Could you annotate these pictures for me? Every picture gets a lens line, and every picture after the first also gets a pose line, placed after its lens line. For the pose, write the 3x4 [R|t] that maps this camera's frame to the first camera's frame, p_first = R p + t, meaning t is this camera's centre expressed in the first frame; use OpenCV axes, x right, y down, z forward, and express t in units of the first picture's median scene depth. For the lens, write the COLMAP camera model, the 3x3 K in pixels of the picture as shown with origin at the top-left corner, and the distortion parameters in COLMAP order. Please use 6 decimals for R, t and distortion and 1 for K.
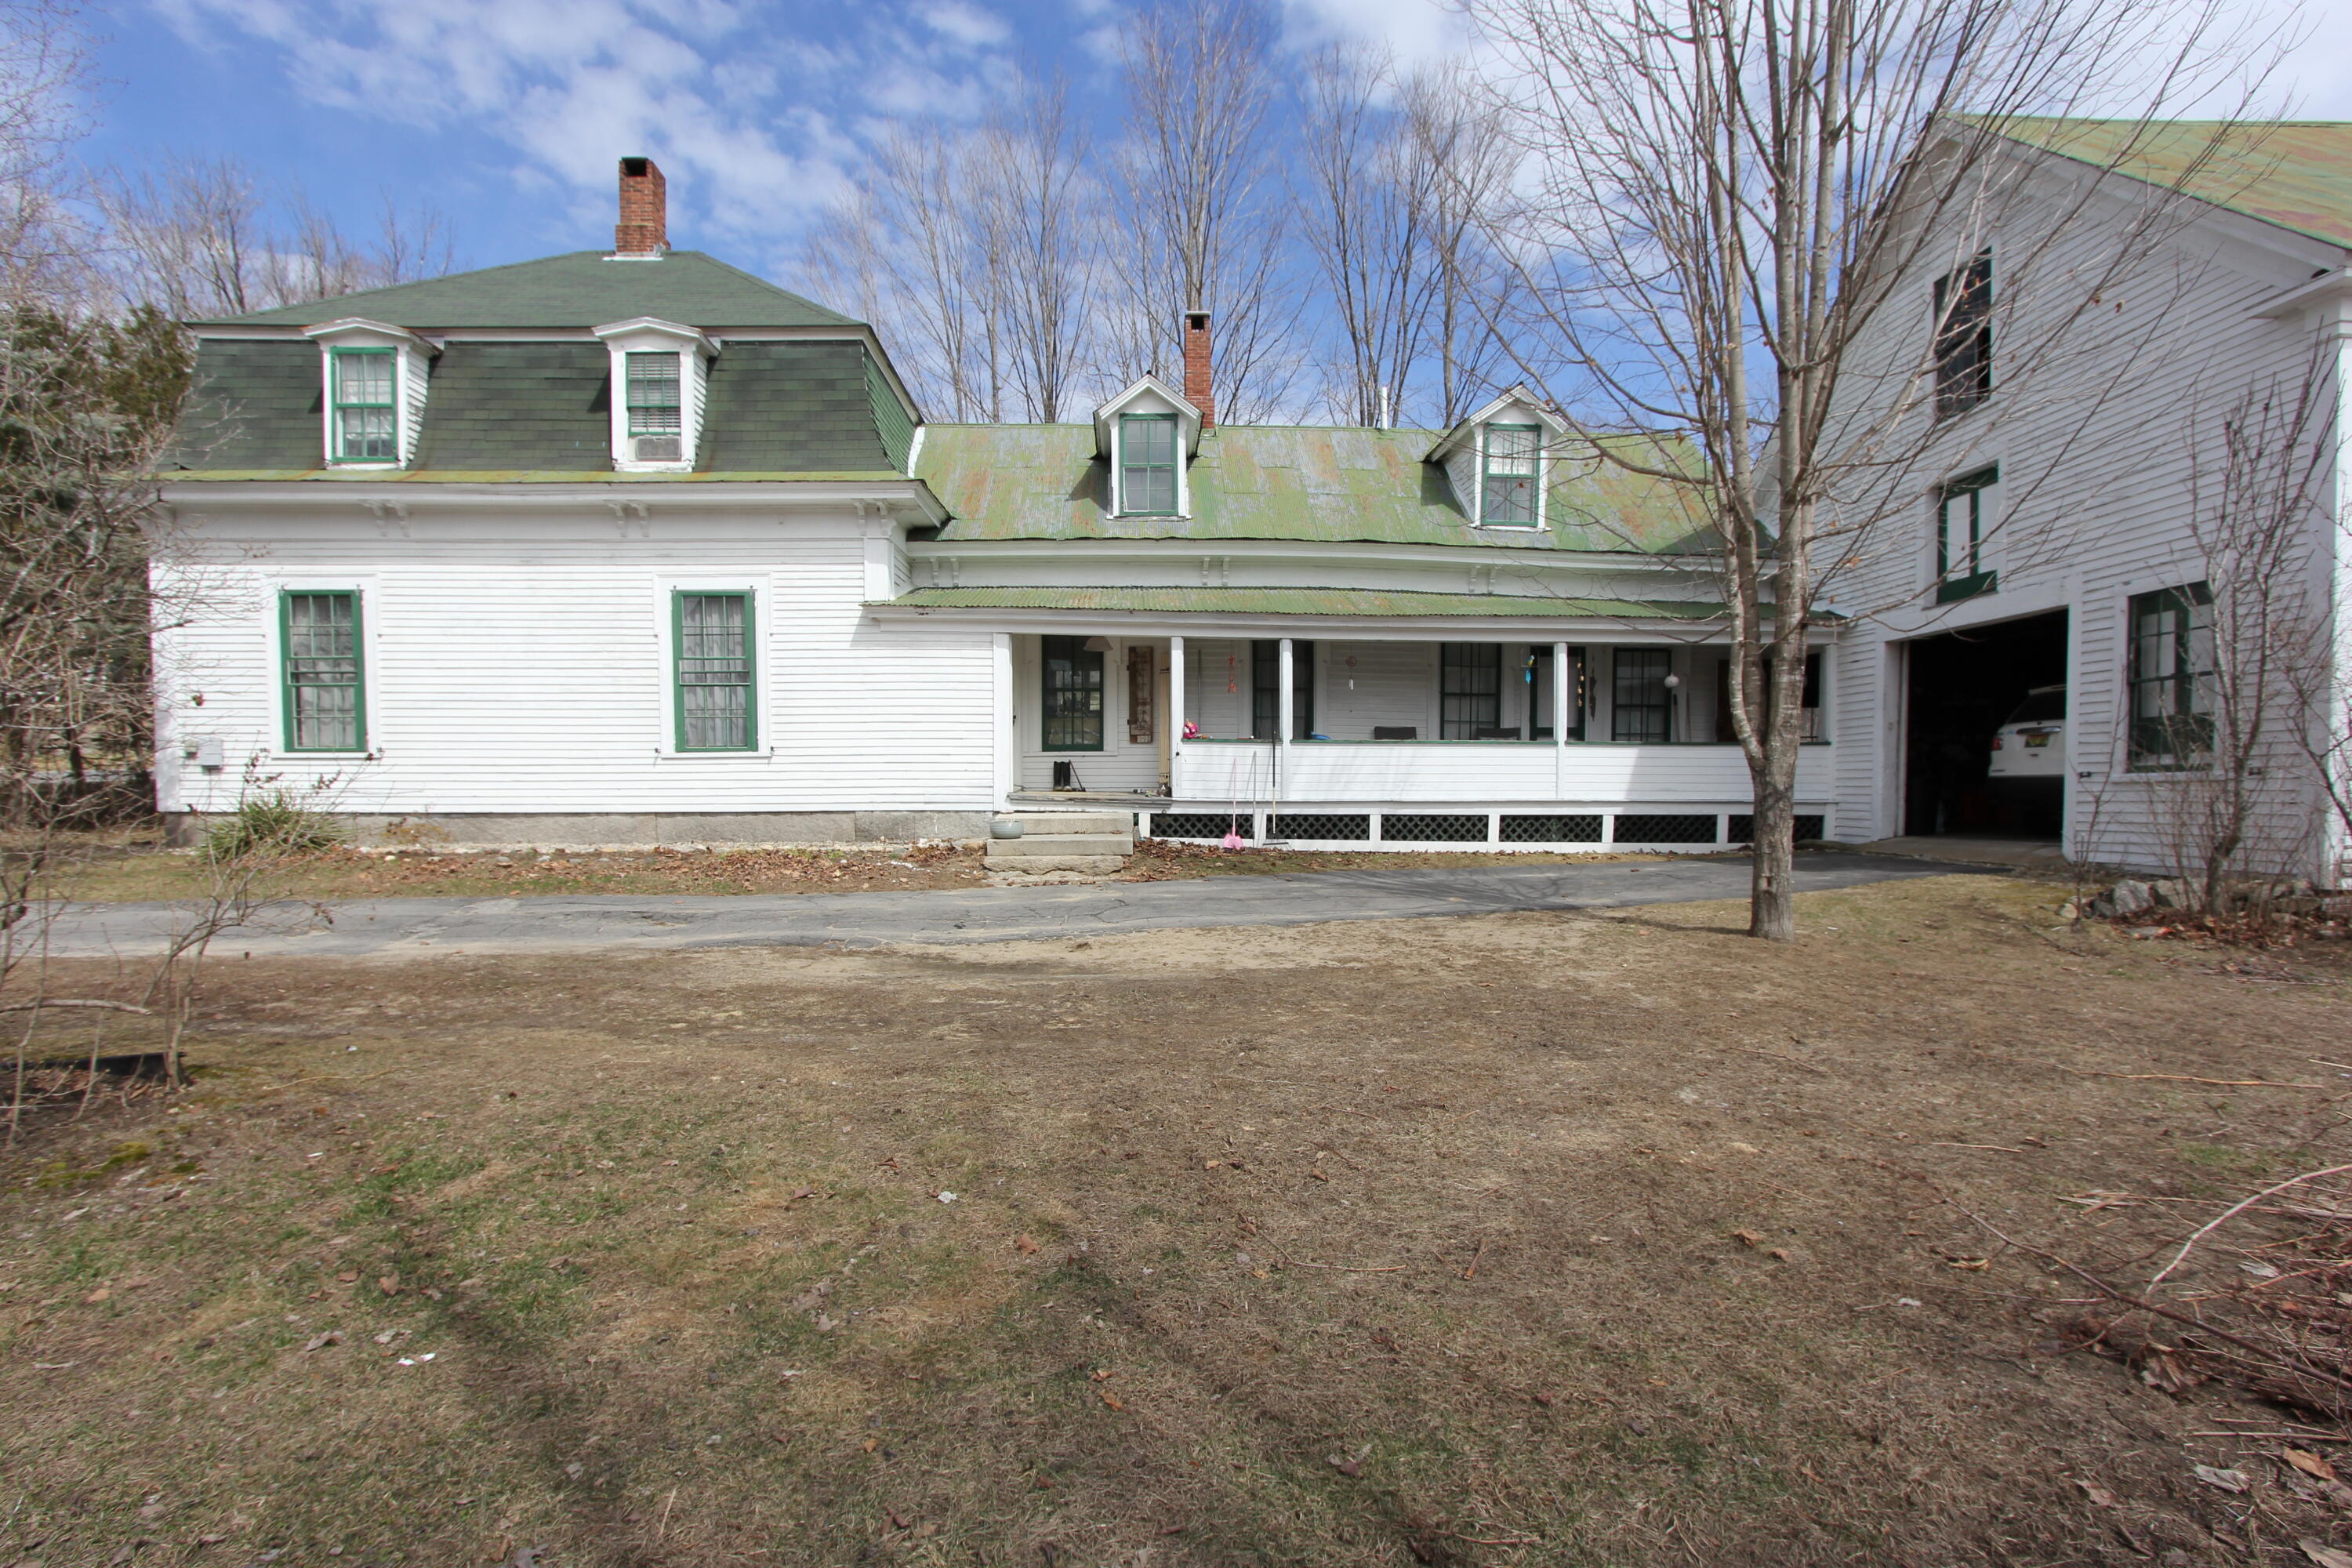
lens RADIAL K [[1086.3, 0, 1170.9], [0, 1086.3, 821.4], [0, 0, 1]] dist [-0.013862, 0.000955]
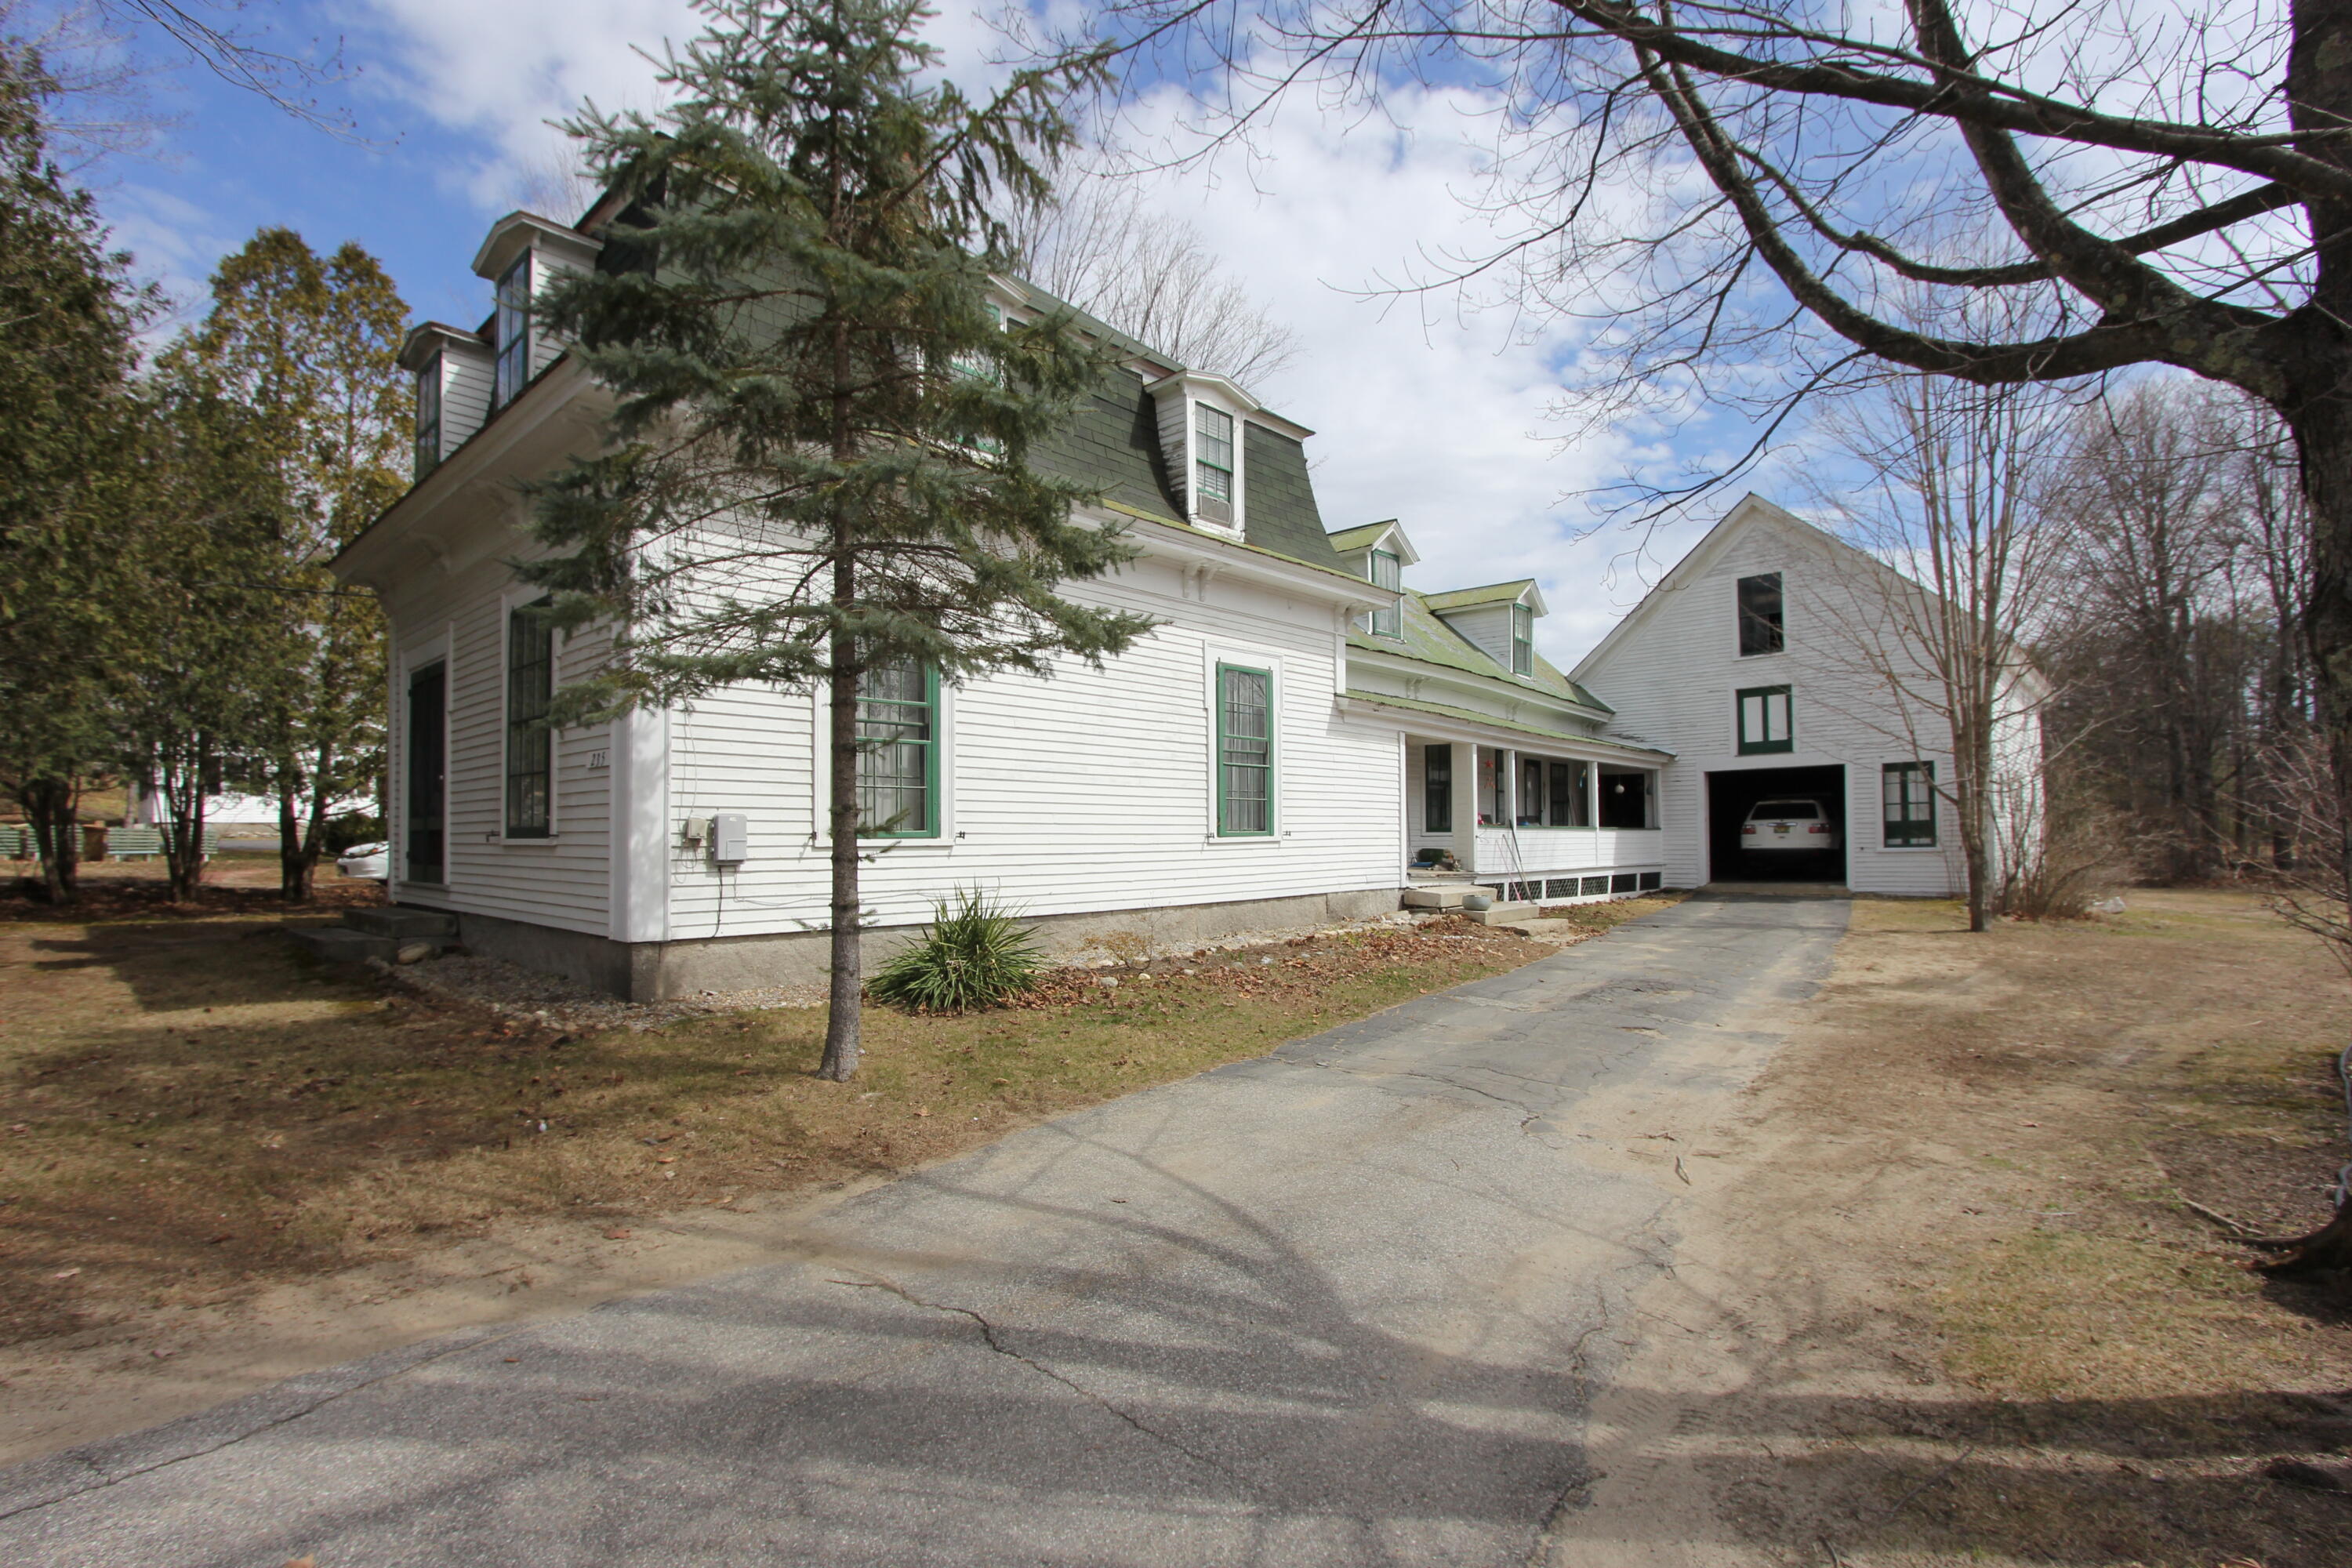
lens RADIAL K [[1086.3, 0, 1170.9], [0, 1086.3, 821.4], [0, 0, 1]] dist [-0.013862, 0.000955]
pose [[0.699122, 0.006974, 0.714968, -1.416757], [0.035754, 0.998360, -0.044700, -0.045846], [-0.714108, 0.056814, 0.697726, 0.475512]]
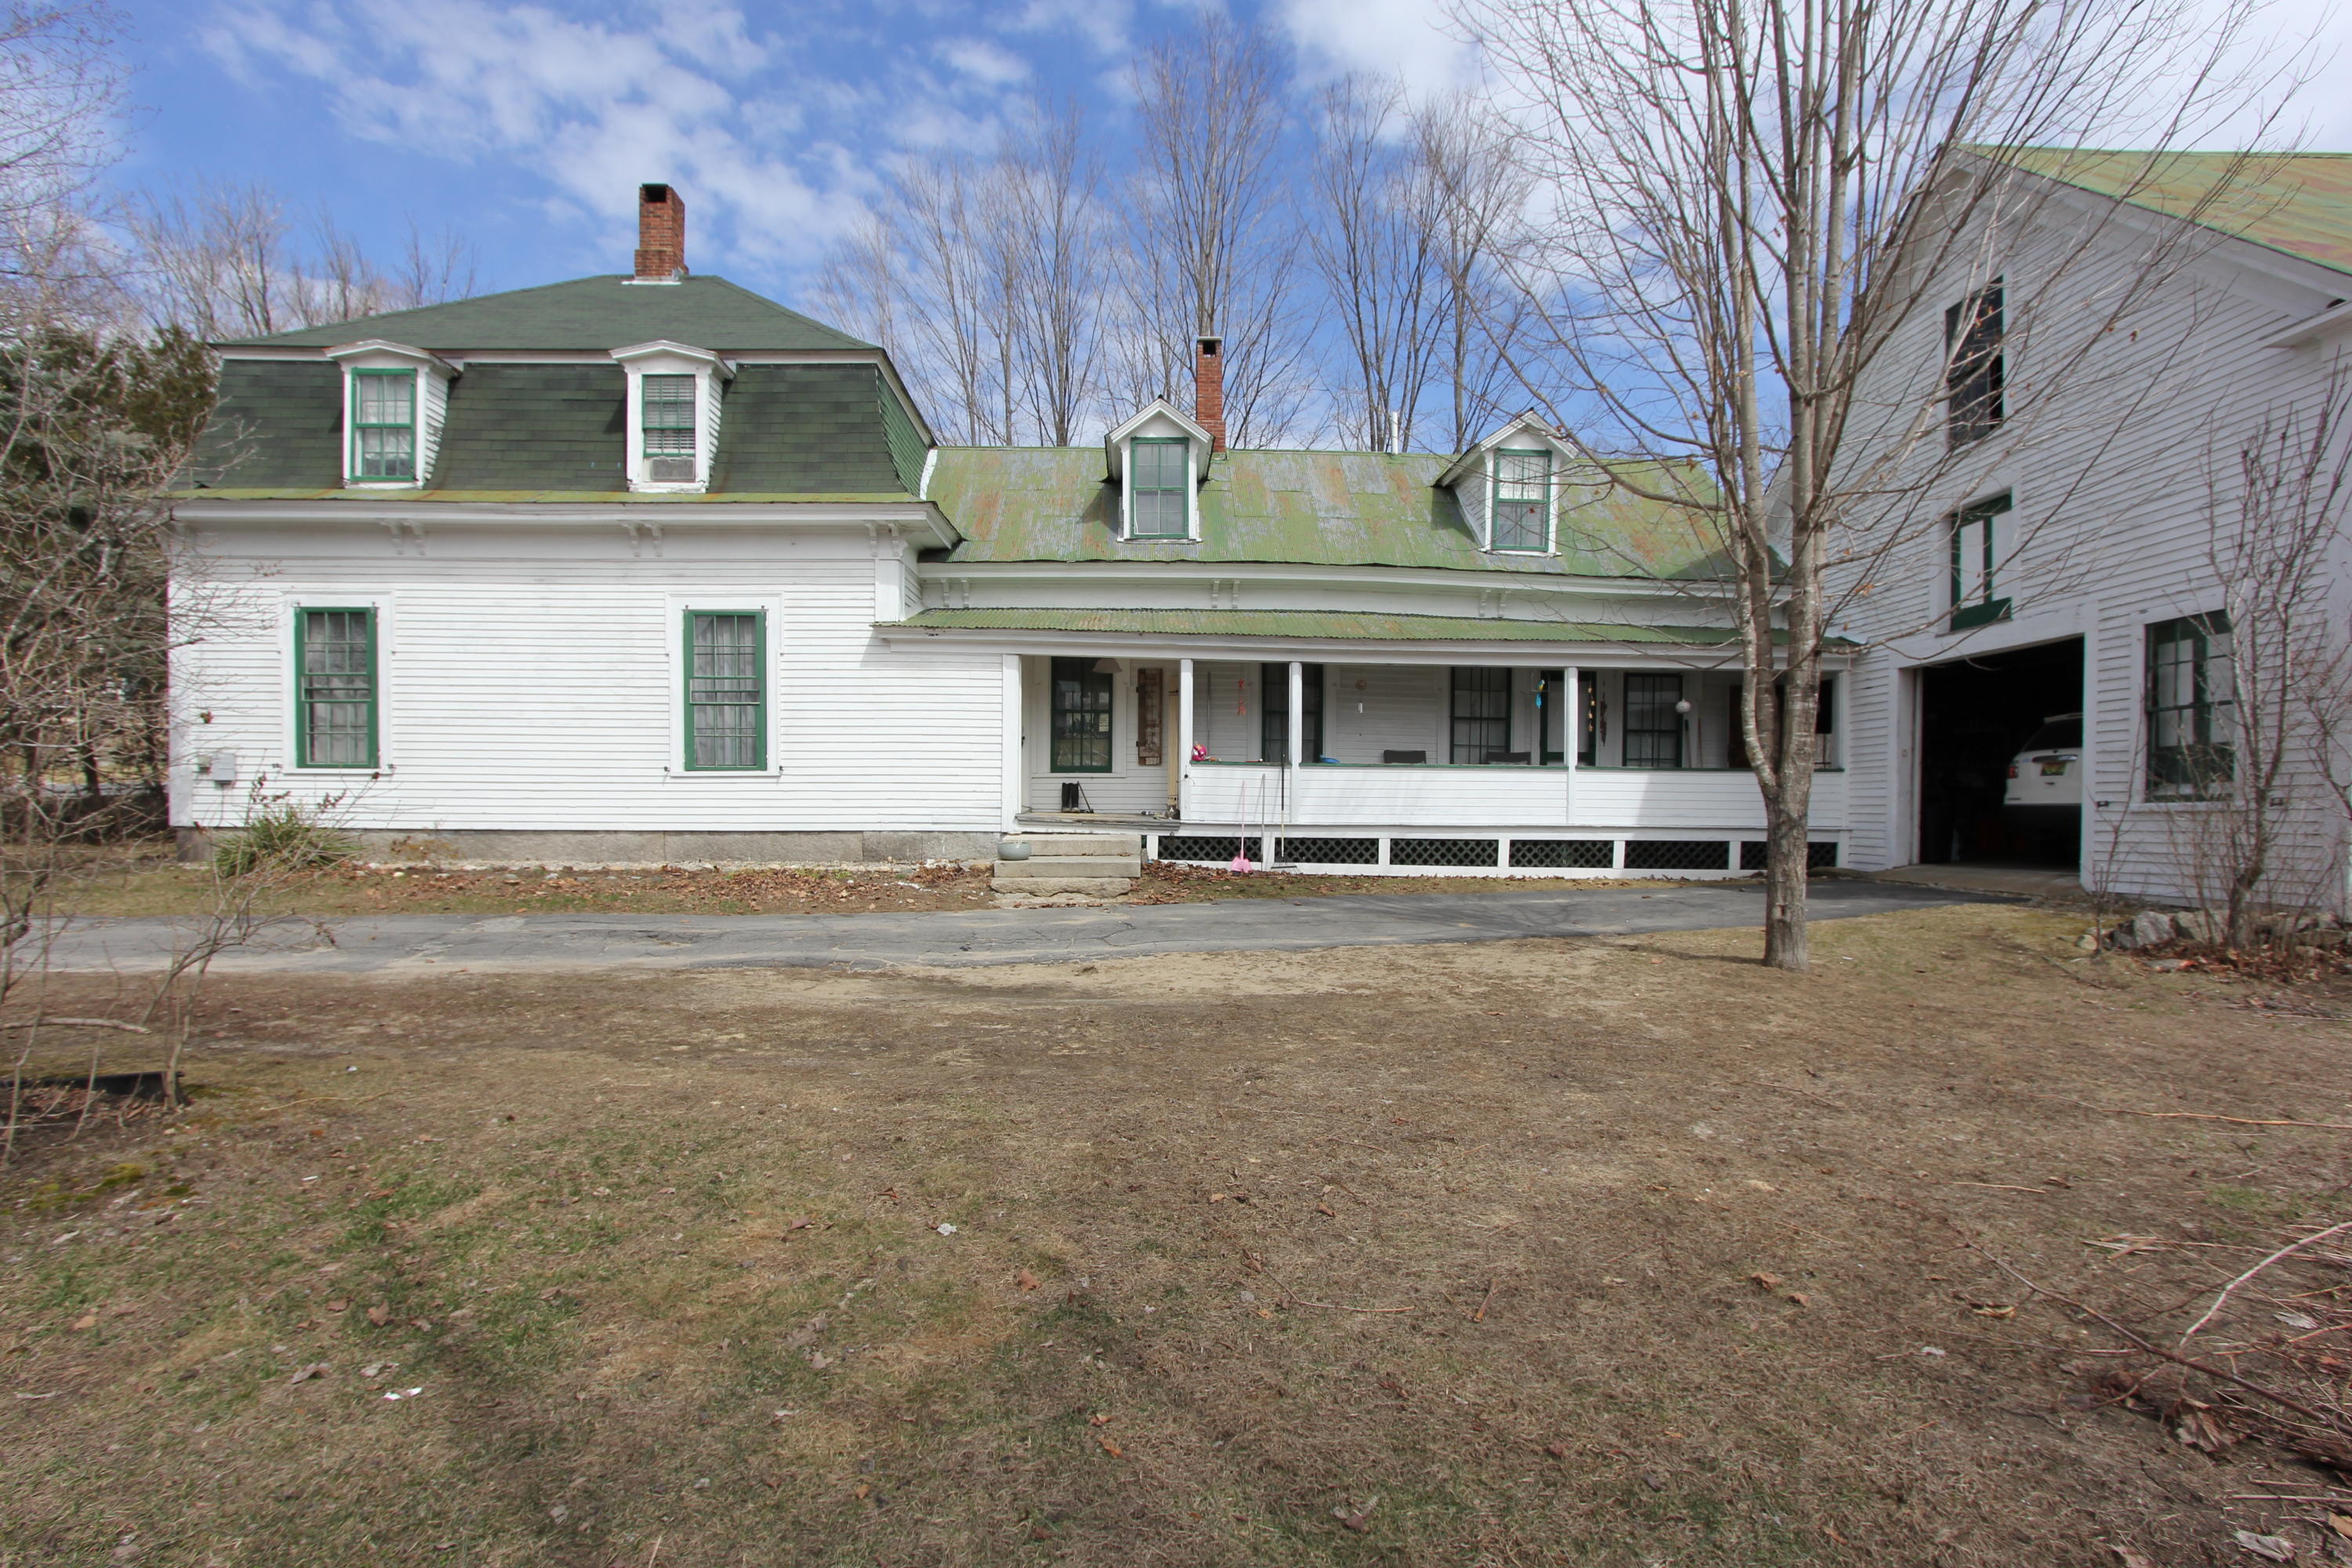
lens RADIAL K [[1086.2, 0, 1170.8], [0, 1086.2, 817.9], [0, 0, 1]] dist [-0.013649, 0.001137]
pose [[0.999937, 0.007542, -0.008340, 0.000789], [-0.007722, 0.999735, -0.021683, -0.002438], [0.008175, 0.021746, 0.999730, 0.004211]]
